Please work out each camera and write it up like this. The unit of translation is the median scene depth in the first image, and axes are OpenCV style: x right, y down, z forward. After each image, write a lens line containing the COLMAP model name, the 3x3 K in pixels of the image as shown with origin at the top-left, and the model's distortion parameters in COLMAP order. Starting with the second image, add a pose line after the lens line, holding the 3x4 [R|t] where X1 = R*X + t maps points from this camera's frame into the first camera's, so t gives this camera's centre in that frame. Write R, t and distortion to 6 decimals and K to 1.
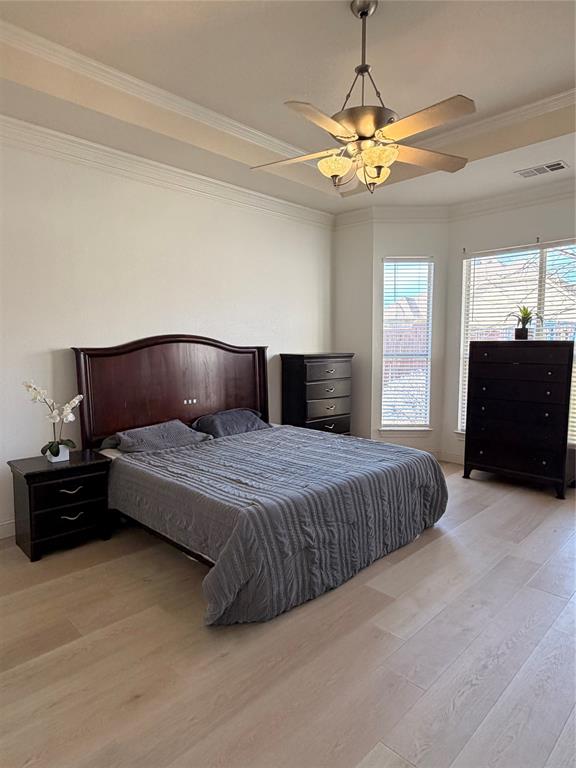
lens RADIAL K [[449.6, 0, 289.9], [0, 449.6, 384.9], [0, 0, 1]] dist [-0.005210, -0.000366]
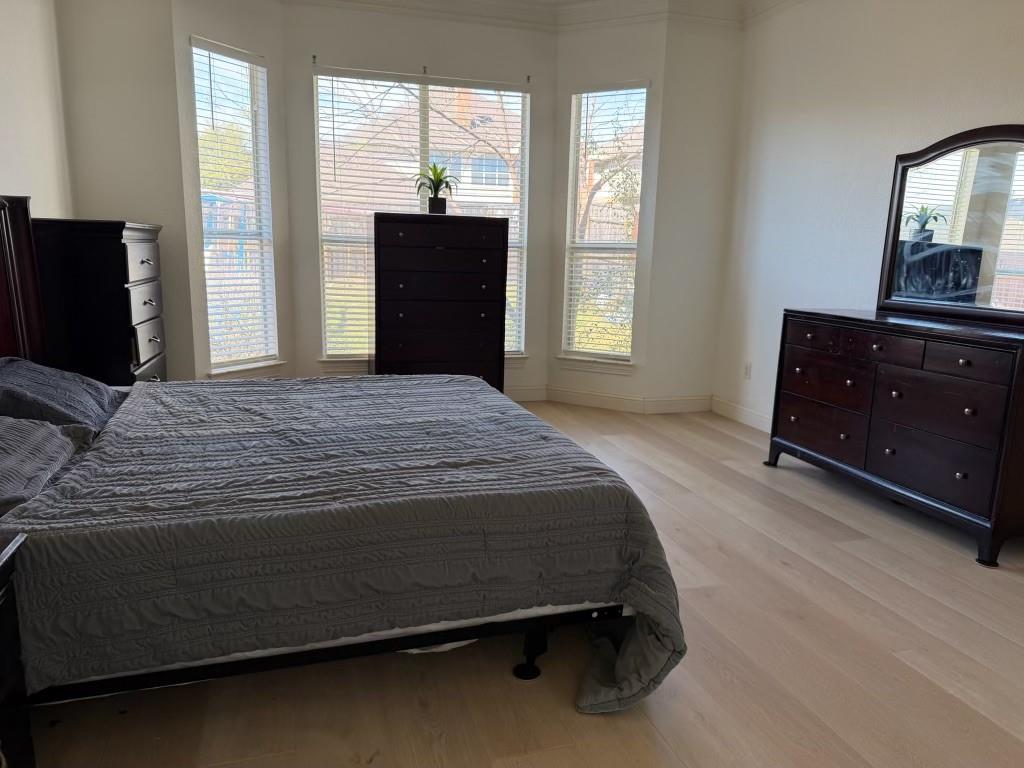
lens RADIAL K [[729.1, 0, 513.8], [0, 729.1, 388.3], [0, 0, 1]] dist [0.039667, -0.040594]
pose [[0.453163, -0.165696, 0.875893, -0.502401], [0.058399, 0.985980, 0.156308, 0.000432], [-0.889513, -0.019681, 0.456486, 0.343131]]
